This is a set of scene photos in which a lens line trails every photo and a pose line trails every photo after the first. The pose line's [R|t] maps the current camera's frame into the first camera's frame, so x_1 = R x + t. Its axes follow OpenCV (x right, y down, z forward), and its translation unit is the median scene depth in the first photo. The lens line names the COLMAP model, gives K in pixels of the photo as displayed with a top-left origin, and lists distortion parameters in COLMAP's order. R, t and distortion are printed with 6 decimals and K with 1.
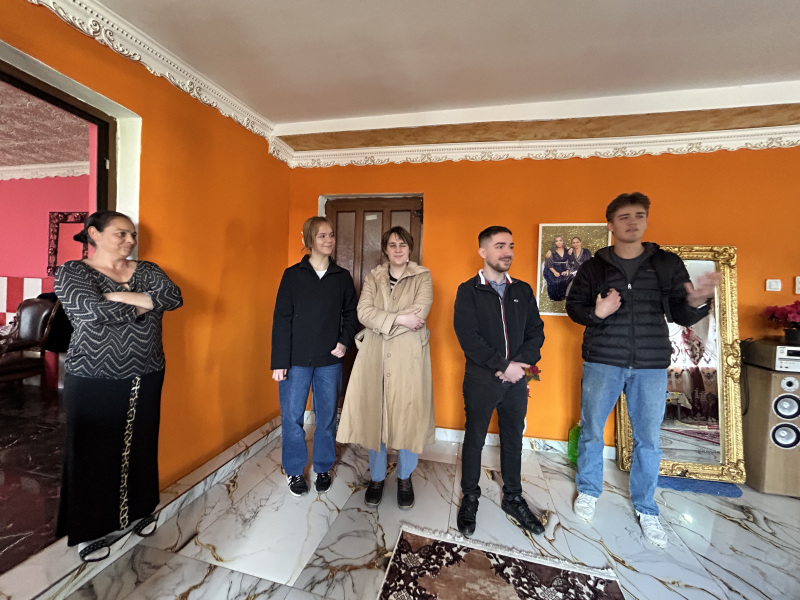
lens RADIAL K [[335.6, 0, 400.0], [0, 335.6, 300.0], [0, 0, 1]] dist [0.001464, 0.000324]
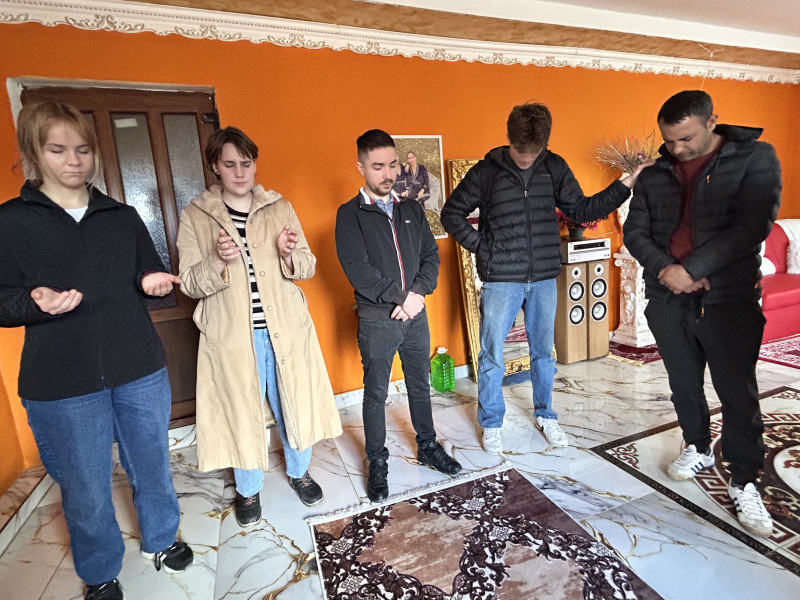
lens RADIAL K [[448.3, 0, 400.0], [0, 448.3, 300.0], [0, 0, 1]] dist [0.001651, 0.001611]
pose [[0.812452, -0.194791, 0.549525, -0.330768], [0.124016, 0.978706, 0.163571, 0.000284], [-0.569685, -0.064743, 0.819309, 0.027574]]
